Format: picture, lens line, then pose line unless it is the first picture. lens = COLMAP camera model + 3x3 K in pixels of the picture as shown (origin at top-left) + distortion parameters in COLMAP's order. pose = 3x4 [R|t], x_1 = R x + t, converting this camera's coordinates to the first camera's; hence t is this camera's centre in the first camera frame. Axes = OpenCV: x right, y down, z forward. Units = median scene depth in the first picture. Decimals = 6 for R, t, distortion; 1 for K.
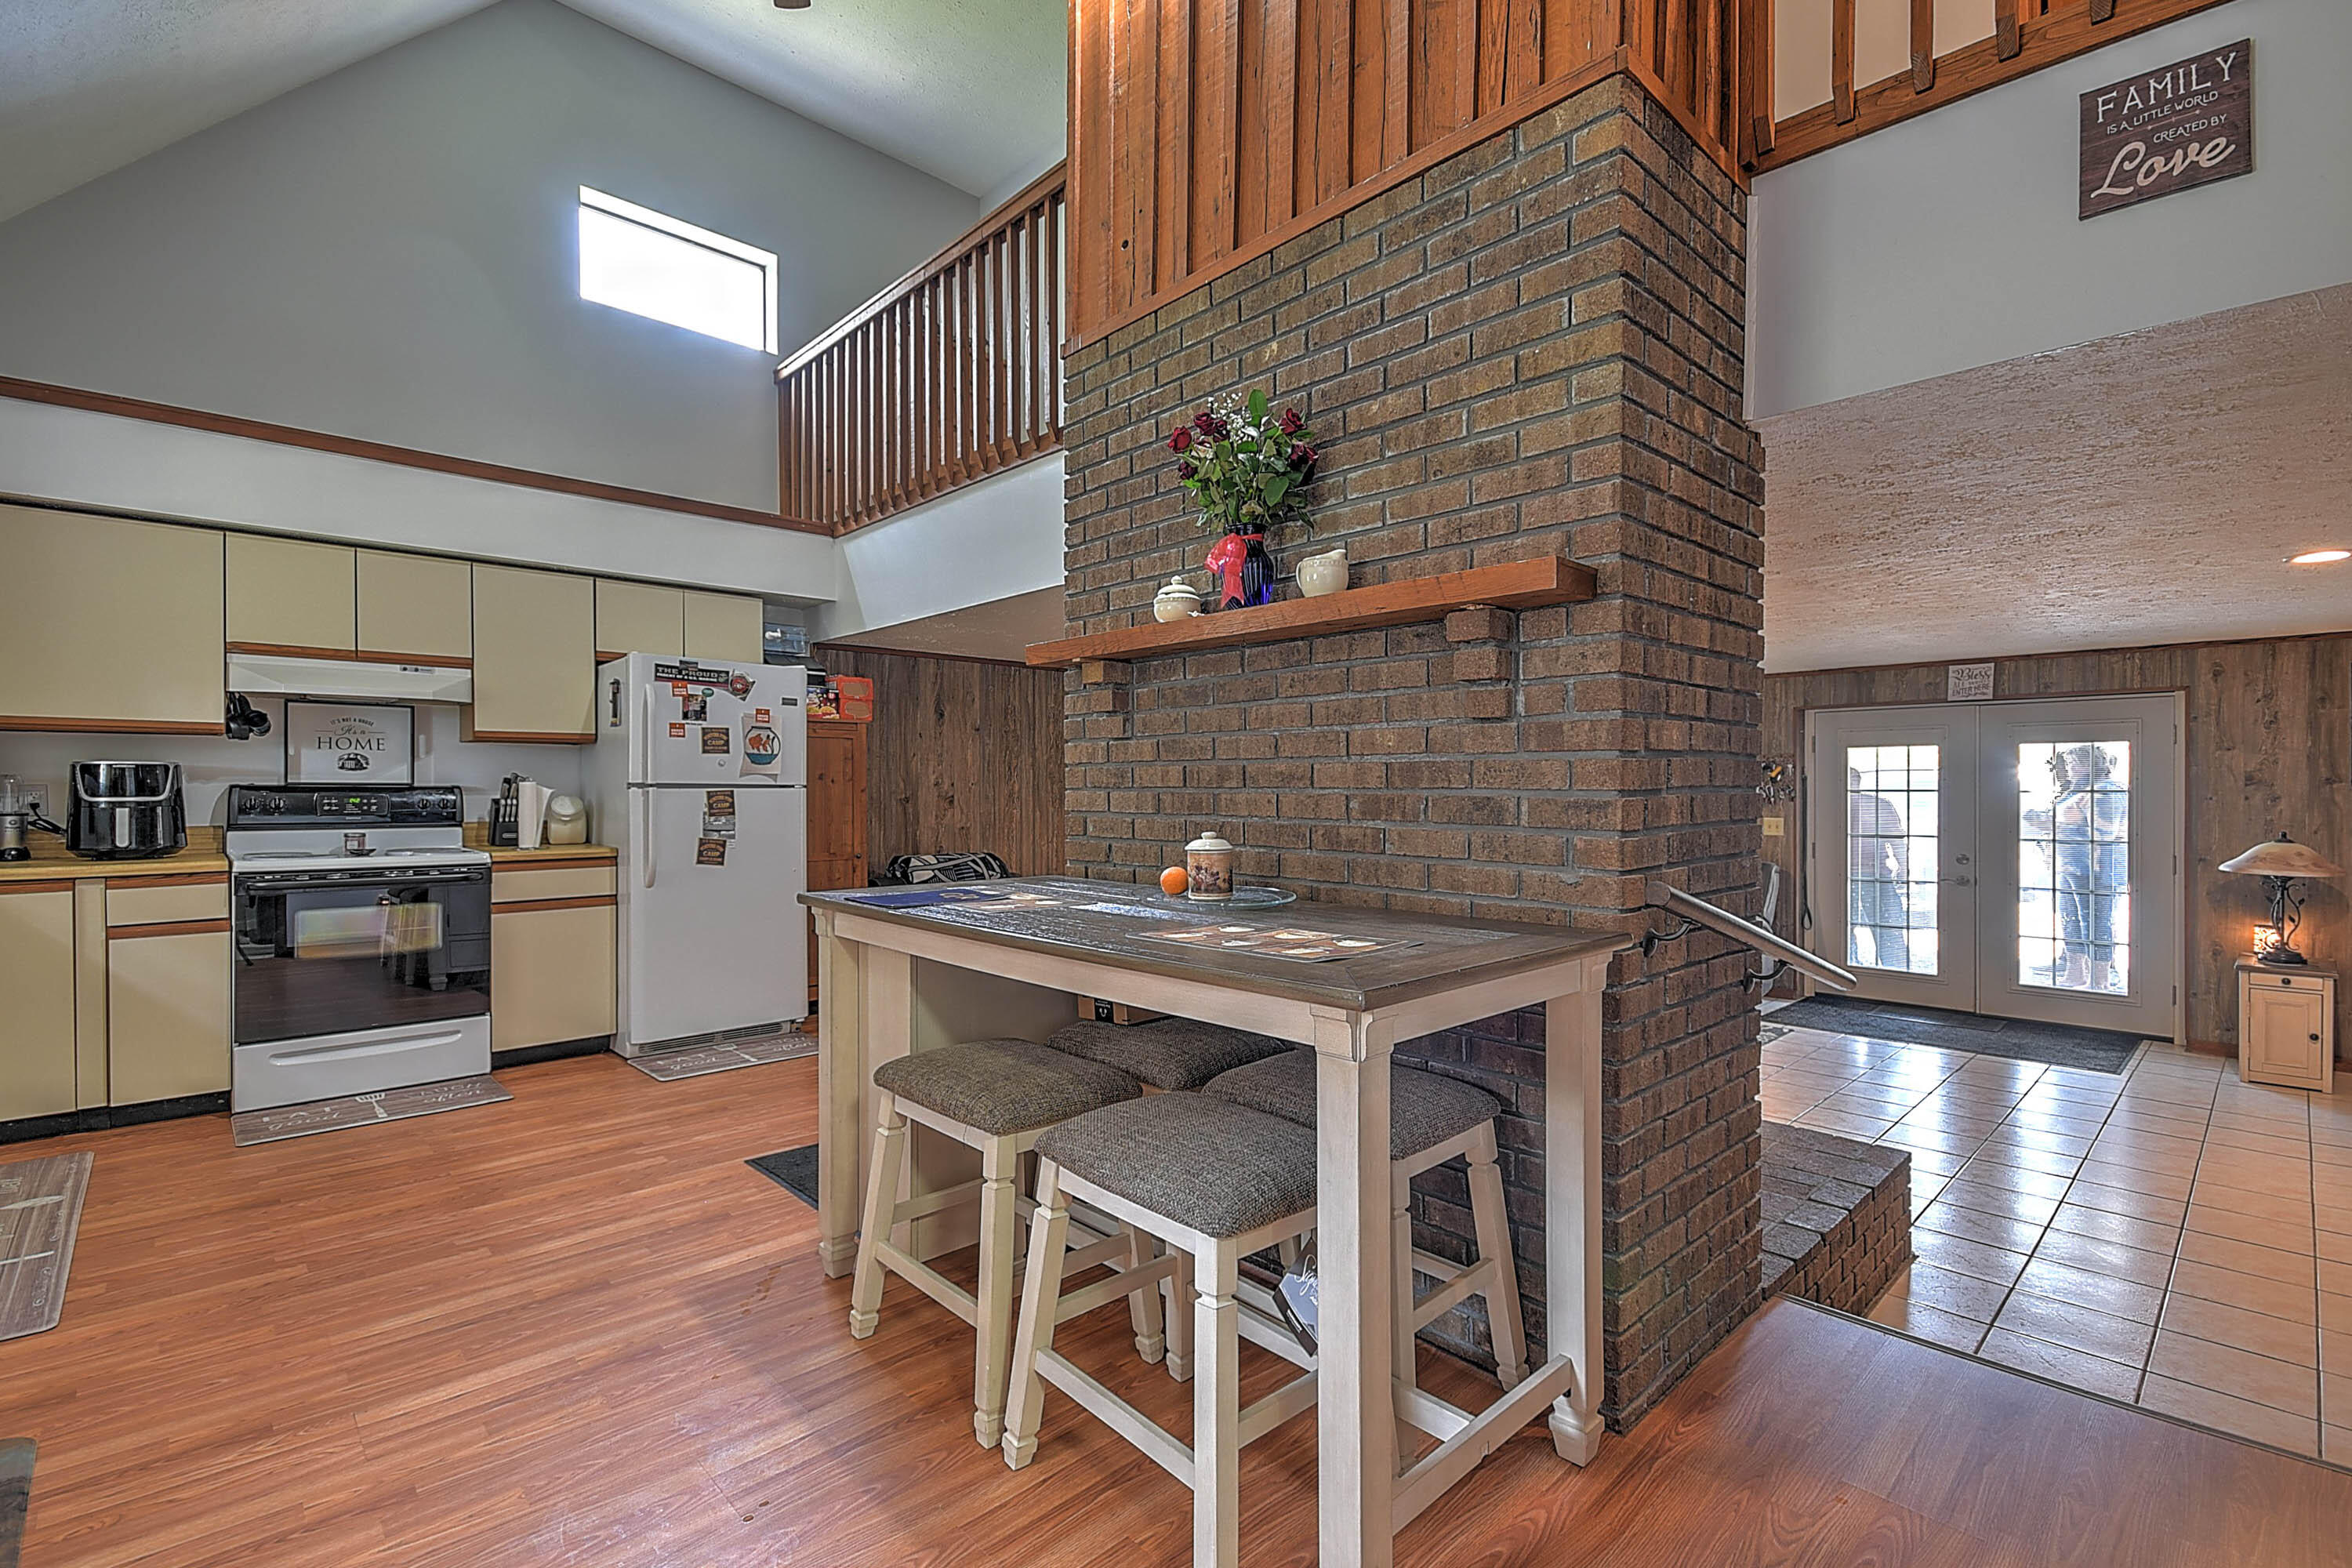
lens RADIAL K [[1068.2, 0, 1191.4], [0, 1068.2, 779.4], [0, 0, 1]] dist [0.020715, -0.008959]
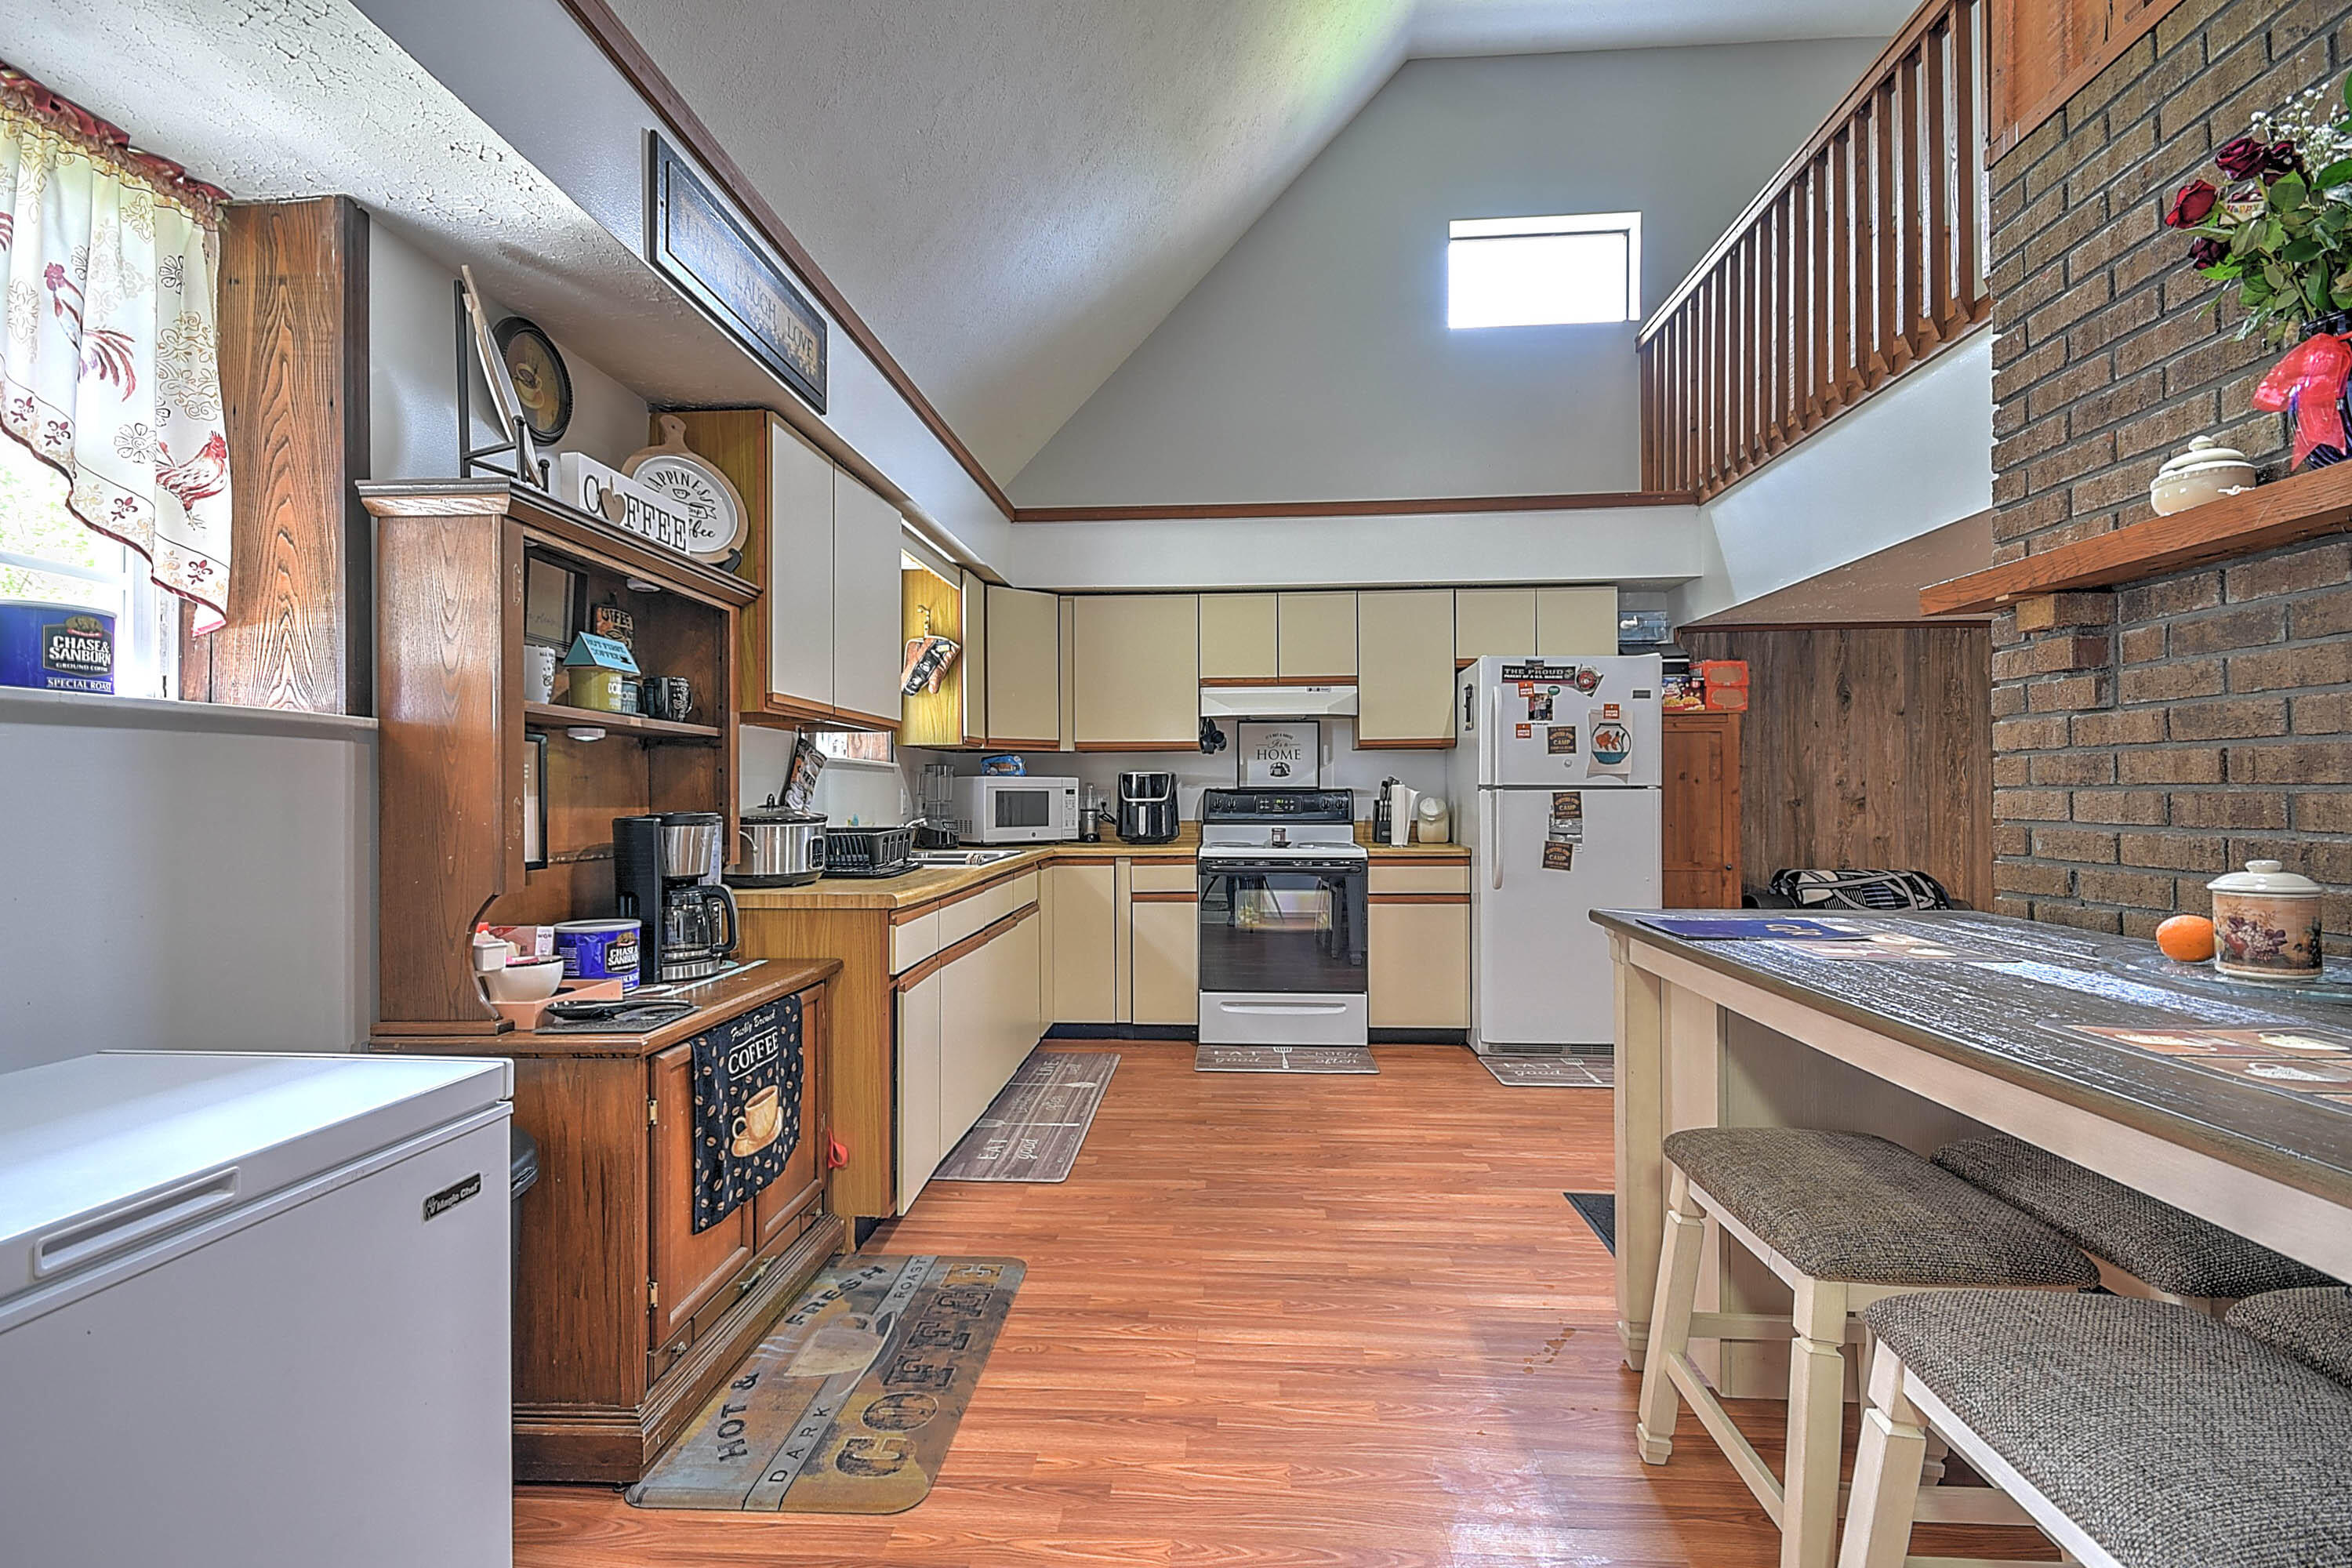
lens RADIAL K [[1068.2, 0, 1163.6], [0, 1068.2, 794.0], [0, 0, 1]] dist [0.020715, -0.008959]
pose [[0.675429, -0.002466, -0.737421, 0.026803], [0.011627, 0.999906, 0.007305, 0.001069], [0.737334, -0.013508, 0.675394, 0.097849]]
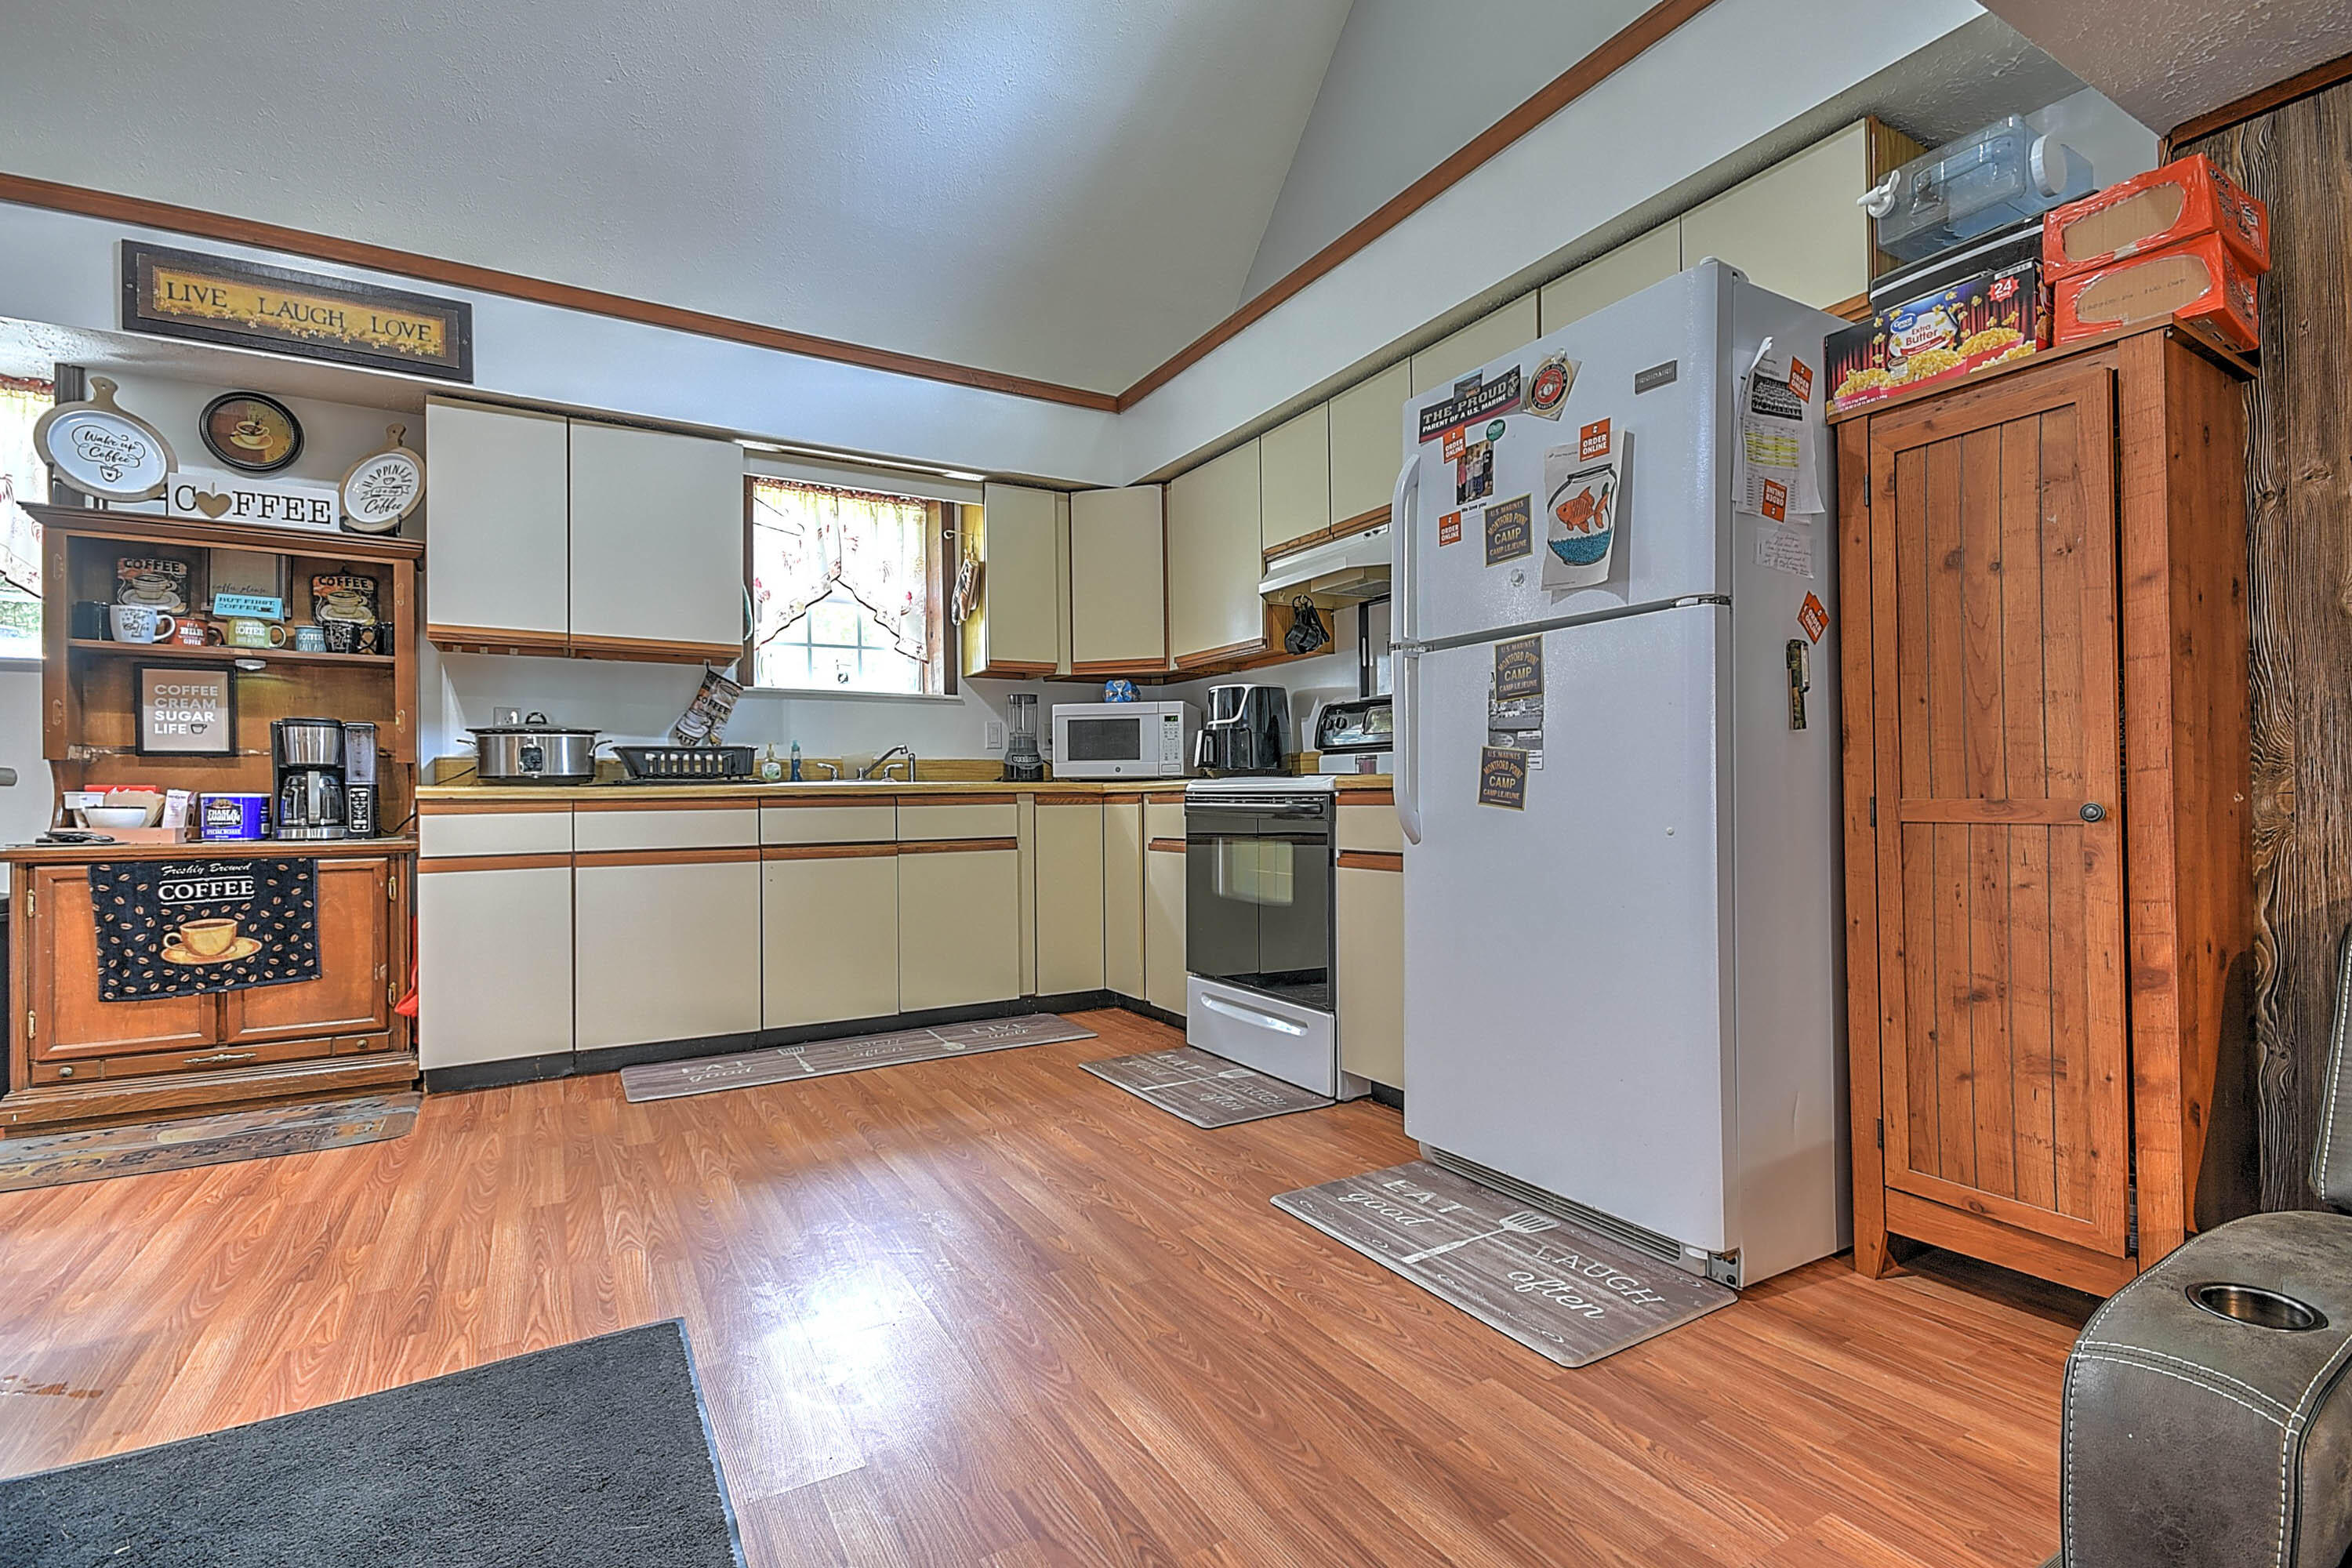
lens RADIAL K [[1059.6, 0, 1170.0], [0, 1059.6, 801.3], [0, 0, 1]] dist [0.010183, -0.003512]
pose [[-0.240319, 0.007224, -0.970667, 0.027244], [0.019613, 0.999804, 0.002585, 0.082561], [0.970496, -0.018416, -0.240414, 1.089983]]
